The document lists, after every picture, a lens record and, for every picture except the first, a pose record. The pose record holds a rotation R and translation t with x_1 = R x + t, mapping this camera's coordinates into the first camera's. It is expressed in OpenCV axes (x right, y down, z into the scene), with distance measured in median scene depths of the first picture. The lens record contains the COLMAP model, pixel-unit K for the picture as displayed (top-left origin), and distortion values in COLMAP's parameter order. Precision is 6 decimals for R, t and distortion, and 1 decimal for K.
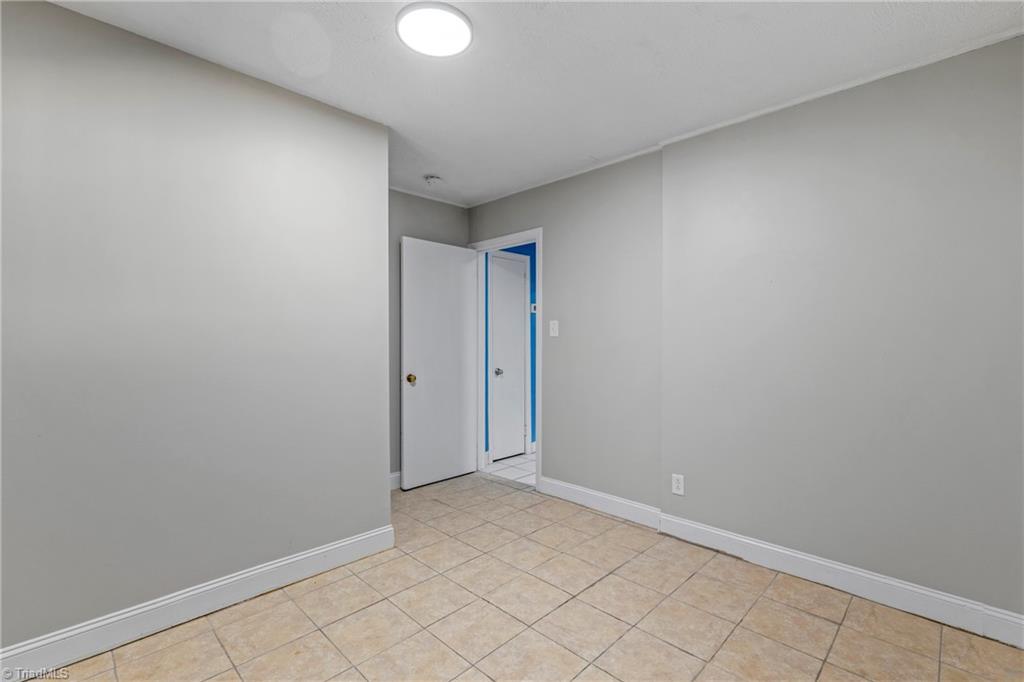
lens RADIAL K [[451.0, 0, 513.4], [0, 451.0, 339.1], [0, 0, 1]] dist [-0.004765, 0.000057]
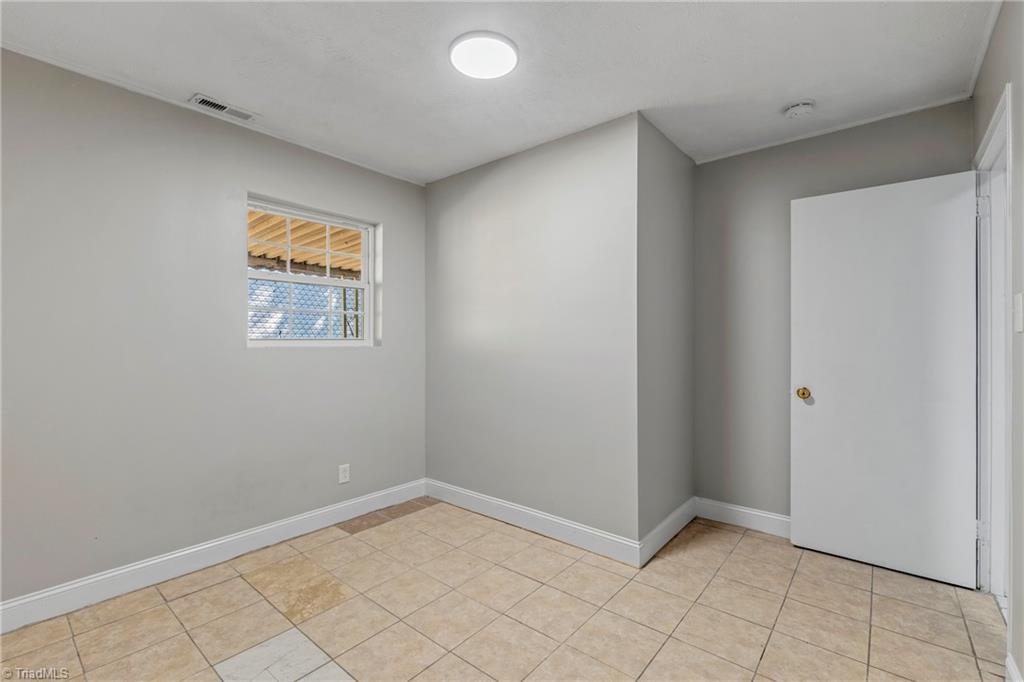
lens RADIAL K [[451.0, 0, 514.2], [0, 451.0, 339.4], [0, 0, 1]] dist [-0.004765, 0.000057]
pose [[0.106773, 0.007793, -0.994253, 0.649849], [-0.002825, 0.999968, 0.007535, -0.004085], [0.994279, 0.002005, 0.106792, 0.702914]]
